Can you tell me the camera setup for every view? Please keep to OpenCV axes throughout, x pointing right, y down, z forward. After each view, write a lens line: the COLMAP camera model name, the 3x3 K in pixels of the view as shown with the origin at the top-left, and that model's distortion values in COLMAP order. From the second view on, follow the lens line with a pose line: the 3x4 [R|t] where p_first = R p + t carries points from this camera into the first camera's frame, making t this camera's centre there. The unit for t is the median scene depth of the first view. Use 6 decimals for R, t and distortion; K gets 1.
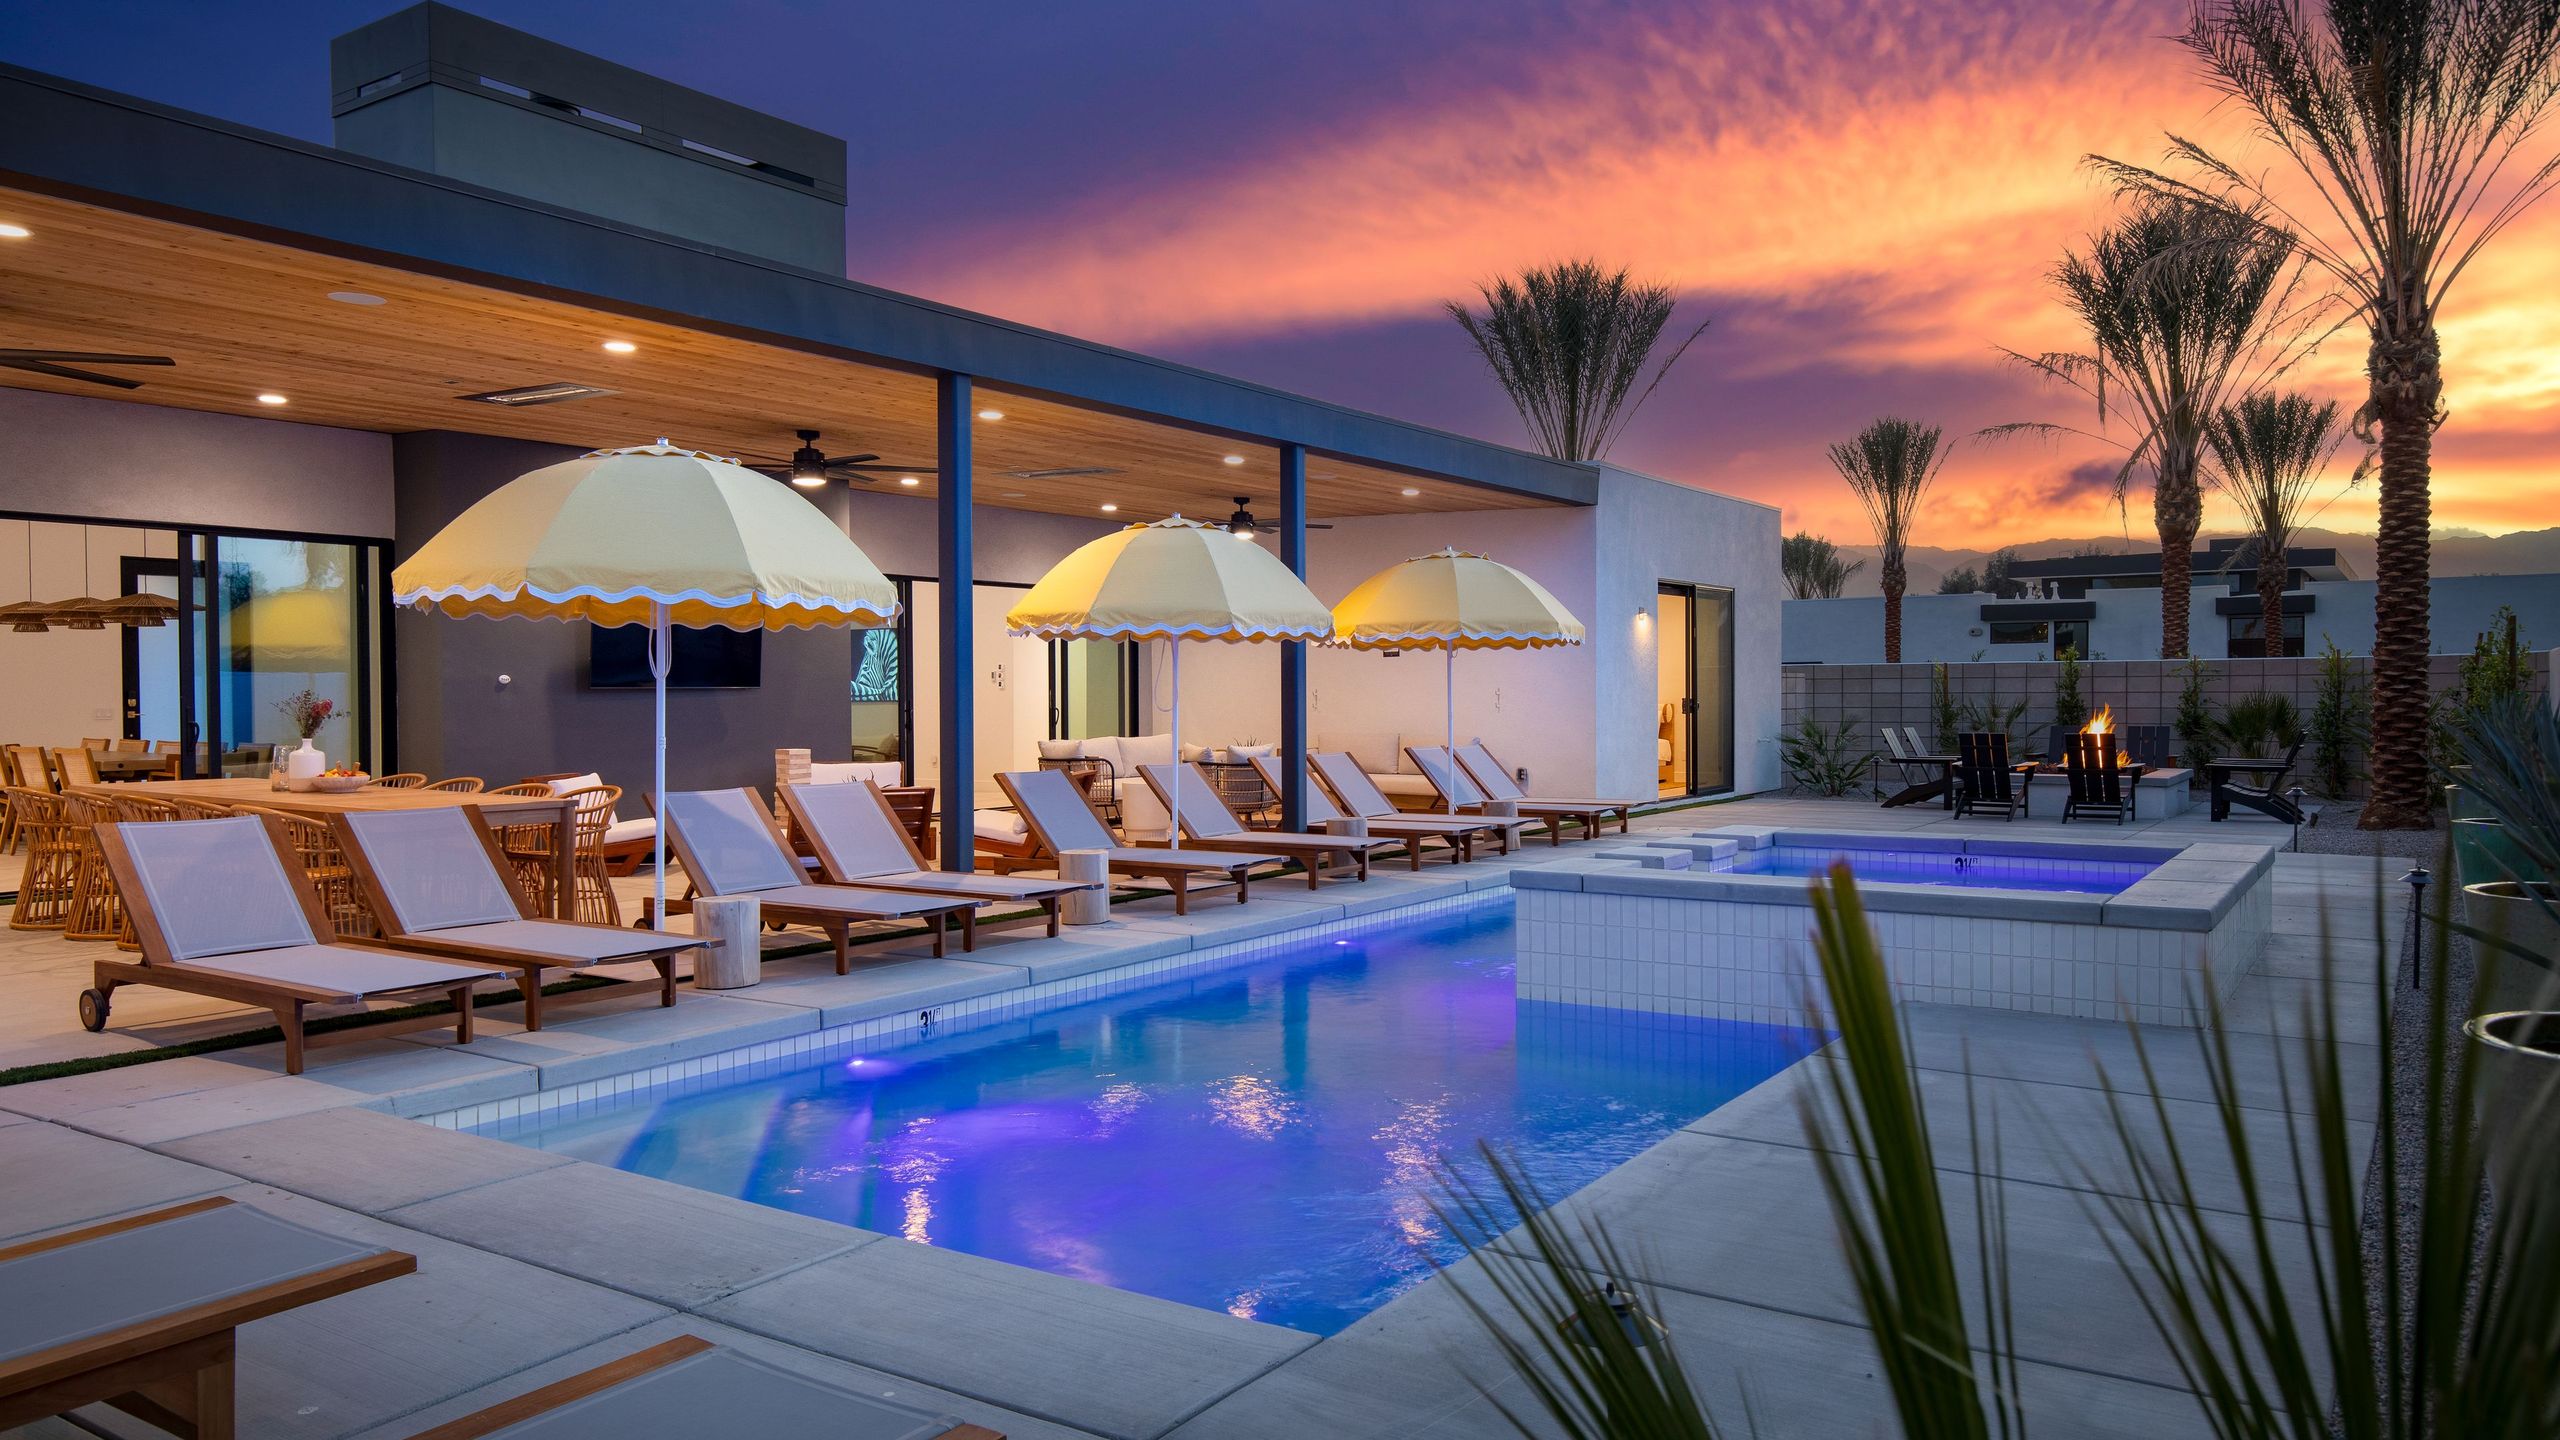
lens RADIAL K [[1736.9, 0, 1280.0], [0, 1736.9, 720.0], [0, 0, 1]] dist [0.000886, 0.000119]
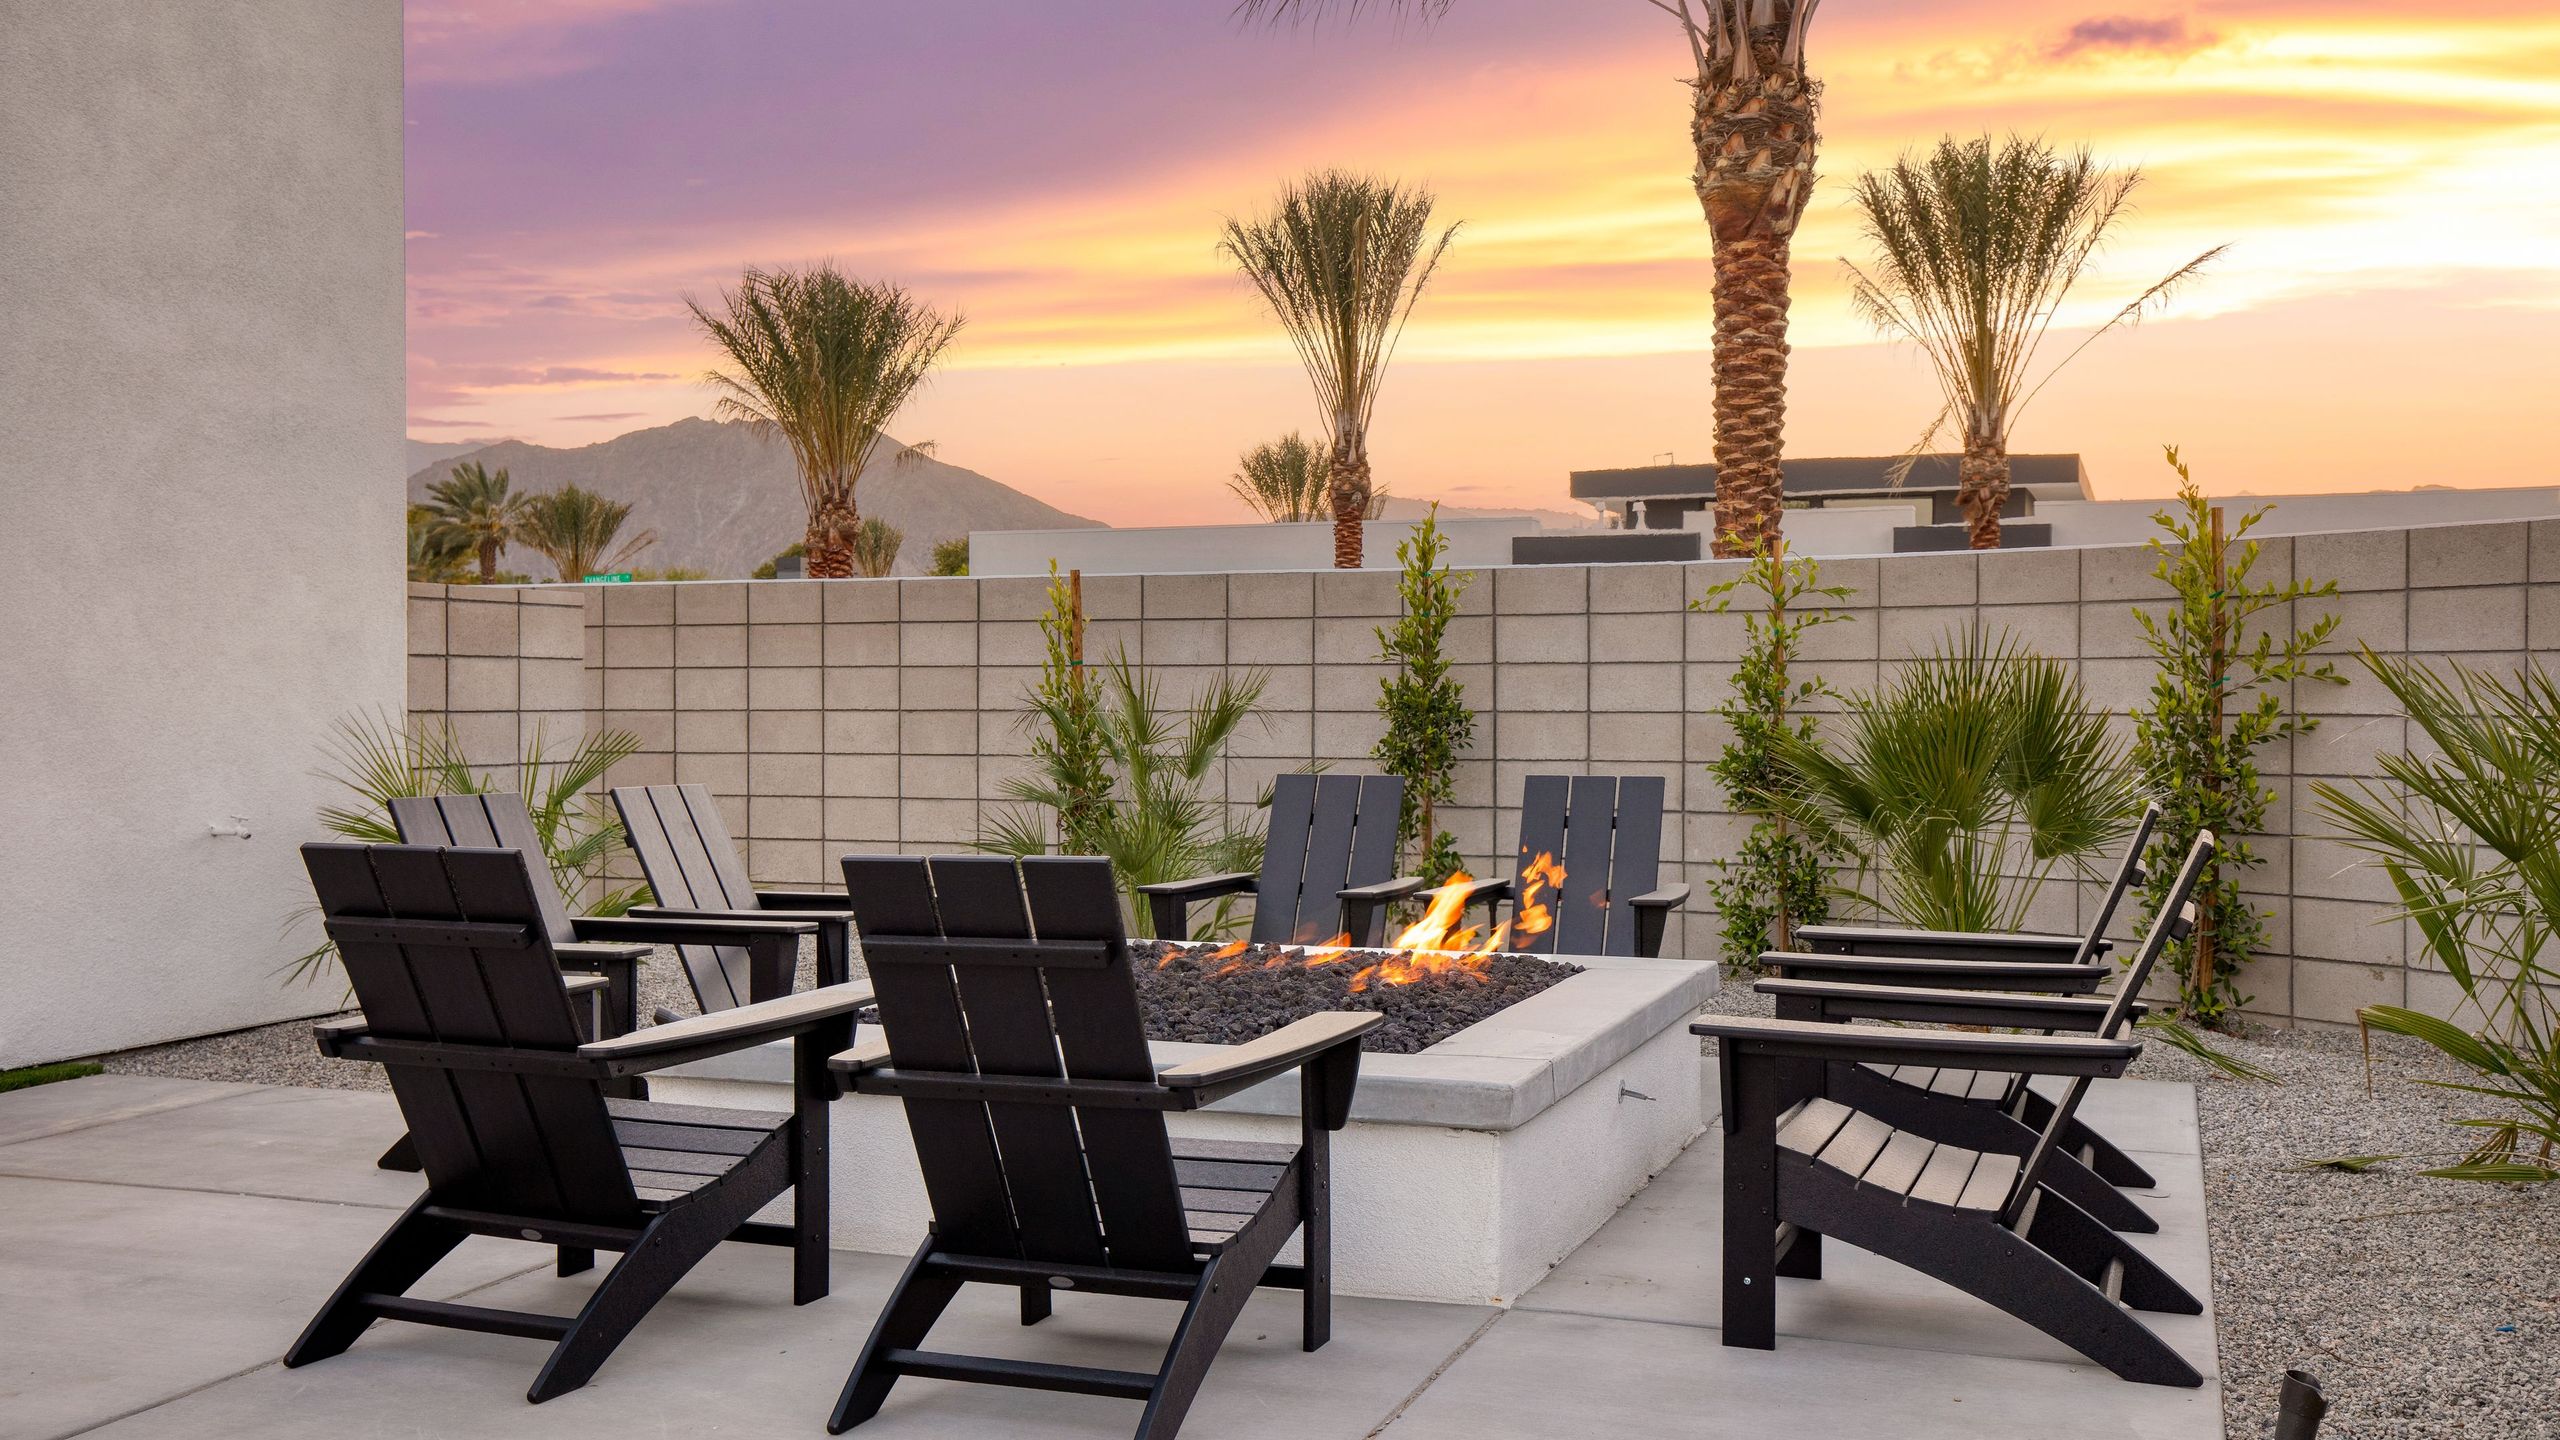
lens RADIAL K [[2558.7, 0, 1280.0], [0, 2558.7, 720.0], [0, 0, 1]] dist [0.005010, 0.001374]
pose [[0.968200, 0.004144, 0.250144, 0.295597], [-0.001972, 0.999958, -0.008931, -0.001332], [-0.250170, 0.008153, 0.968168, 0.525504]]
